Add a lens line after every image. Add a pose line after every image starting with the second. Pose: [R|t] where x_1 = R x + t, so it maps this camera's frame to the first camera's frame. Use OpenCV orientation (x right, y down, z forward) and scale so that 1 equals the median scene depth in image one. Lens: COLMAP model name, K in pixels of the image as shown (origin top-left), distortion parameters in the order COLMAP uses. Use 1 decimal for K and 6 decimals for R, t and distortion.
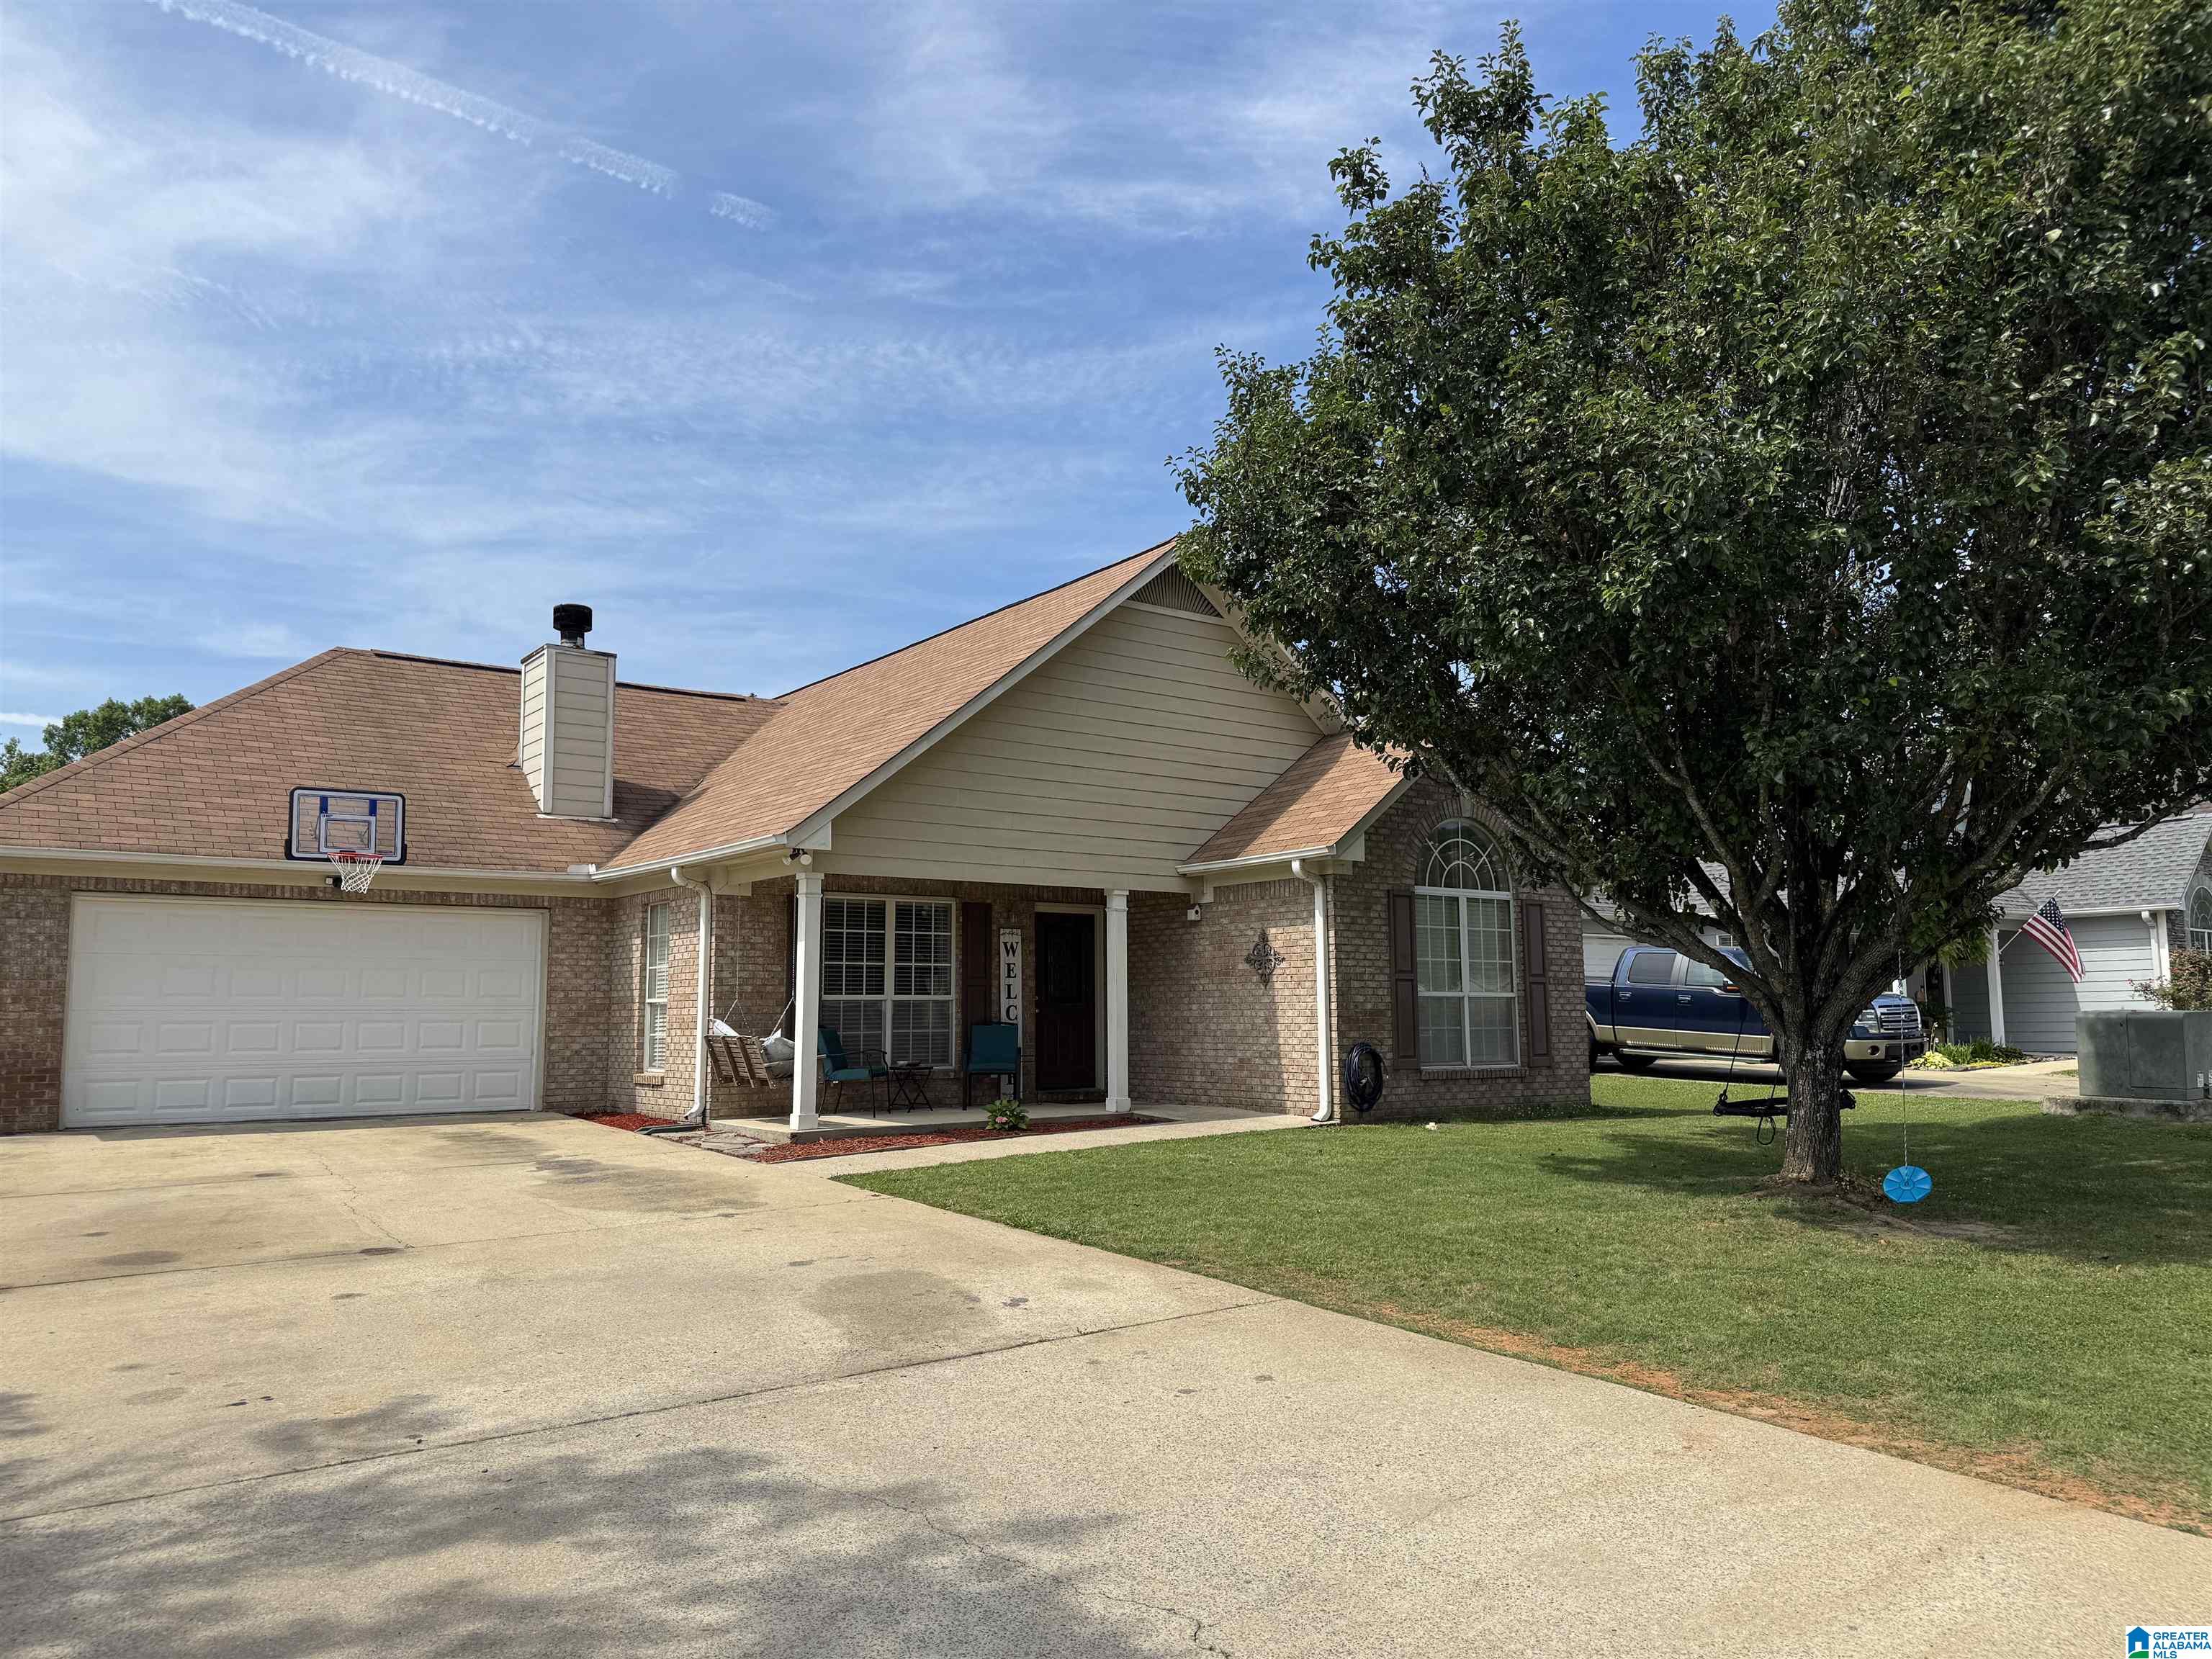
lens RADIAL K [[1521.8, 0, 1107.2], [0, 1521.8, 840.3], [0, 0, 1]] dist [0.154524, -0.222473]
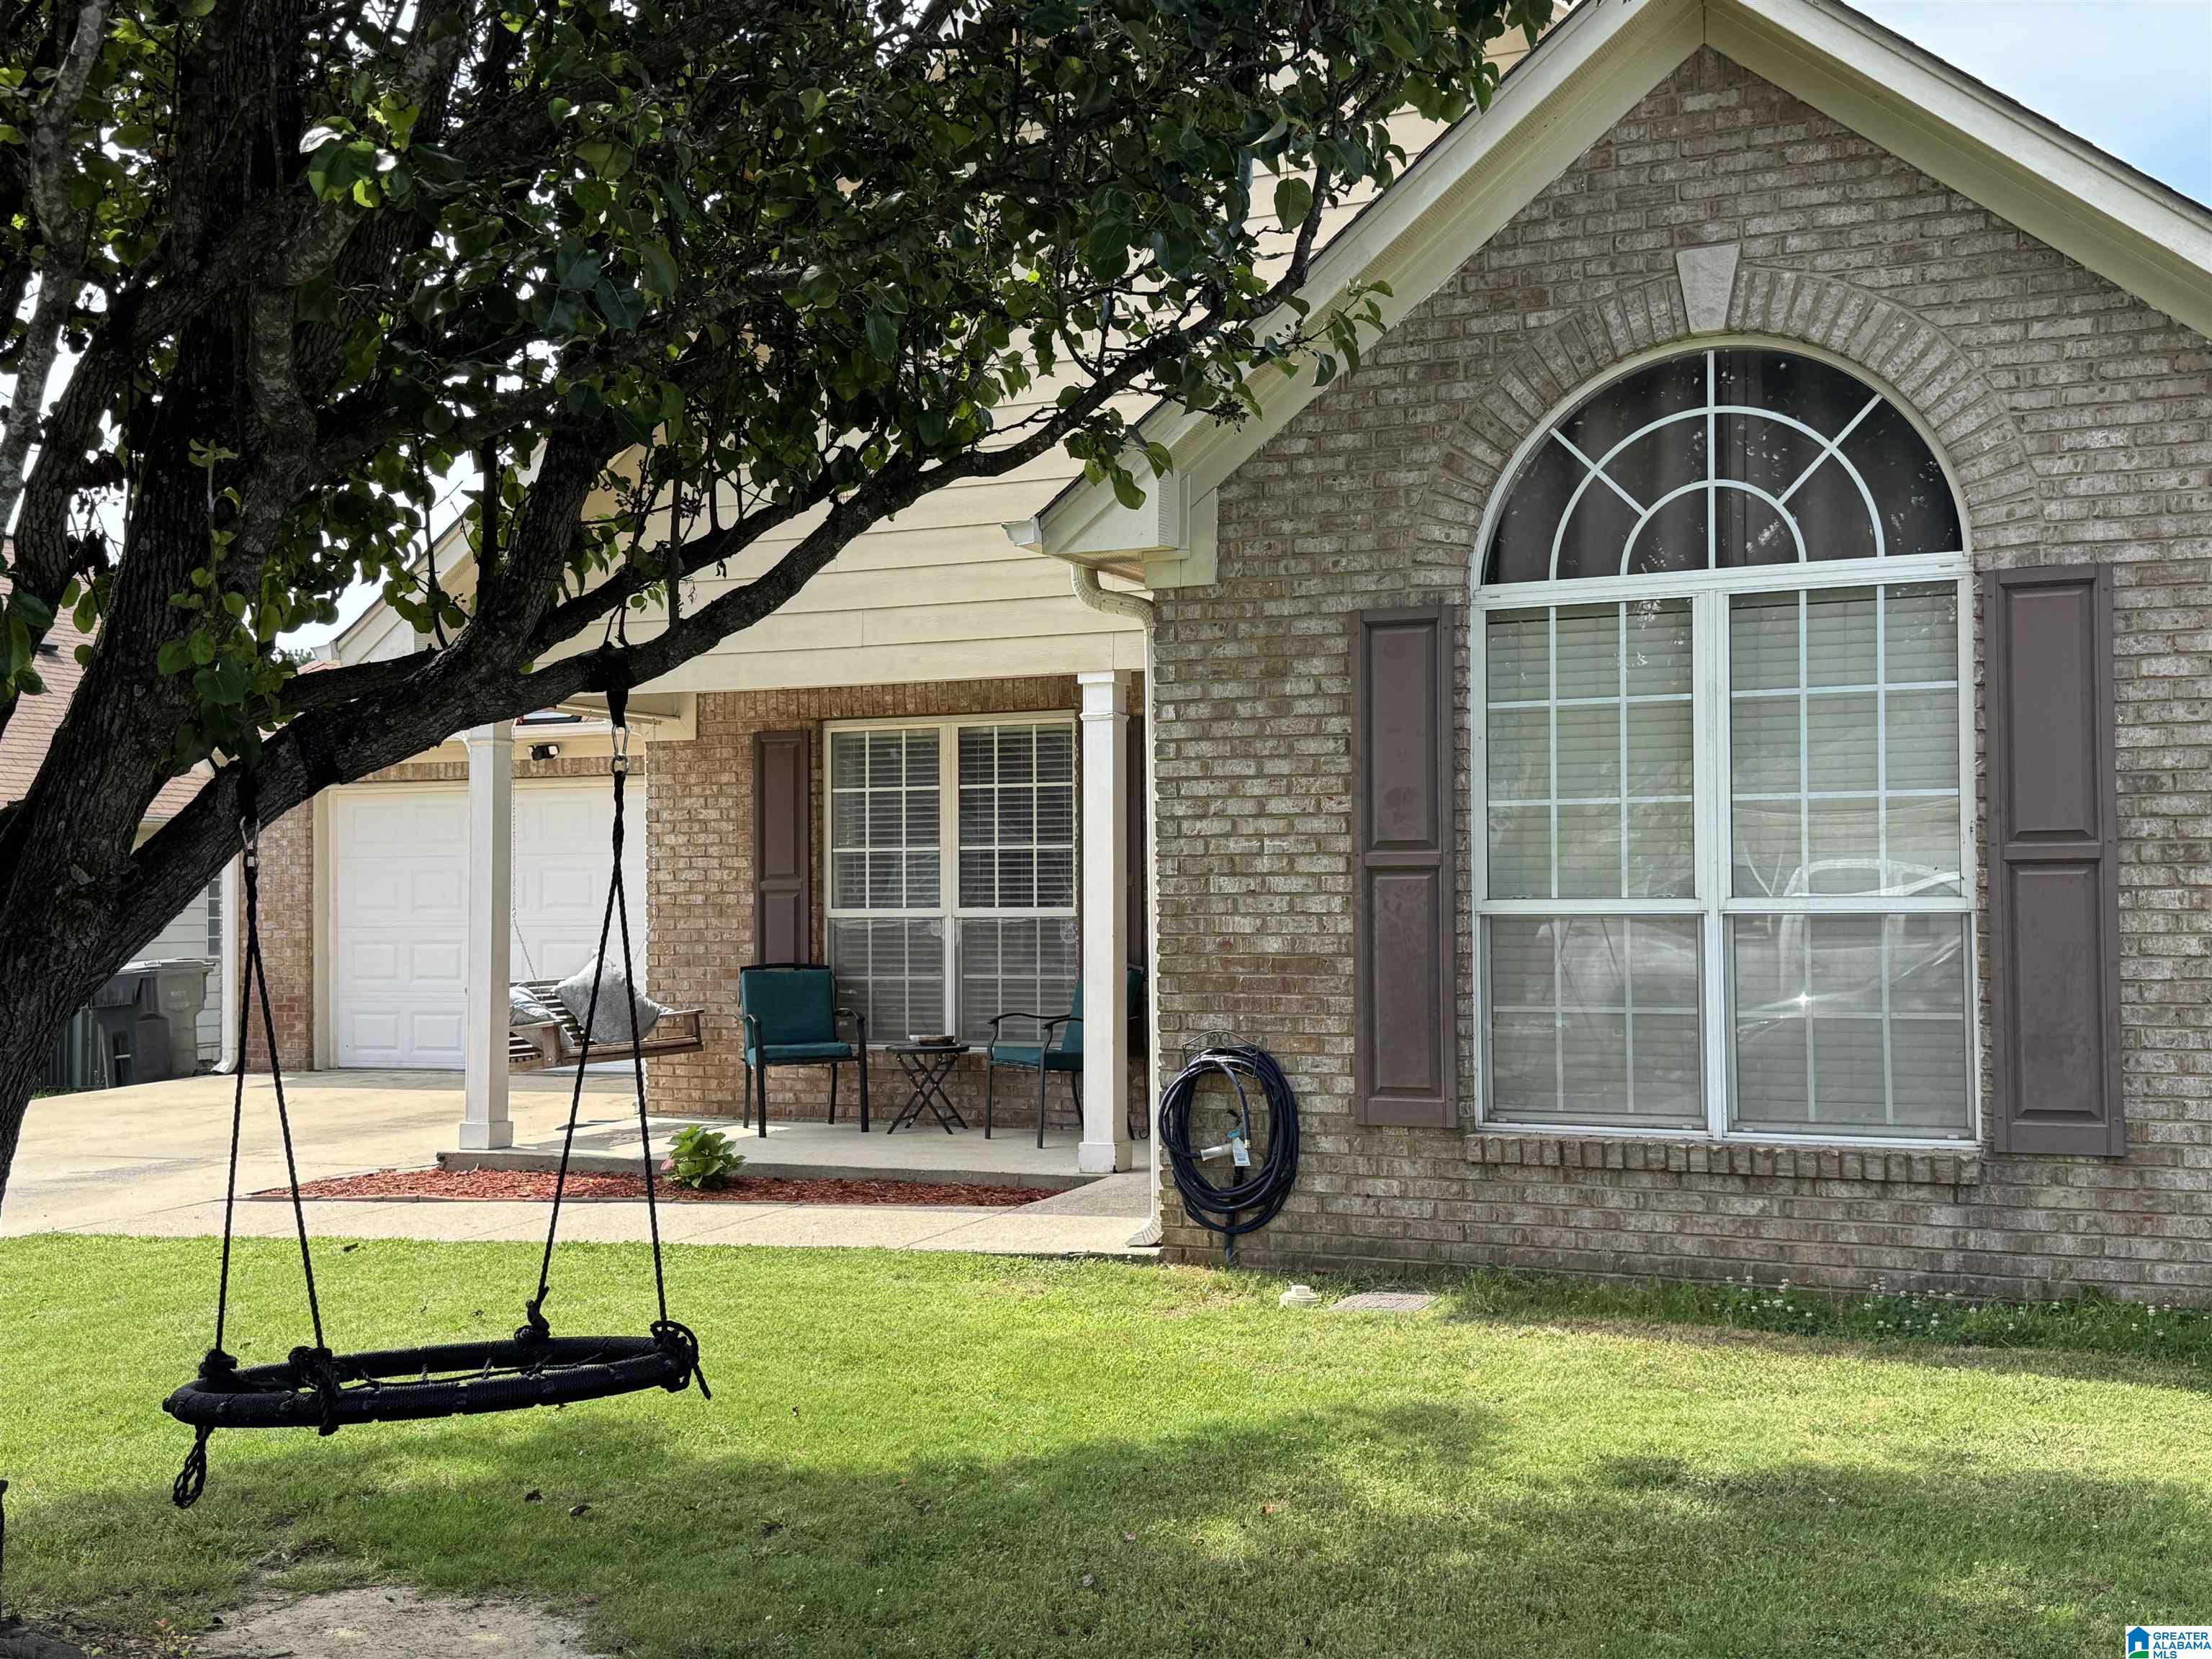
lens RADIAL K [[2446.1, 0, 1107.1], [0, 2446.1, 837.4], [0, 0, 1]] dist [0.183646, -0.392316]
pose [[0.467556, -0.024074, -0.883635, 0.641806], [0.105361, 0.994021, 0.028668, 0.061017], [0.877662, -0.106505, 0.467297, 0.681227]]
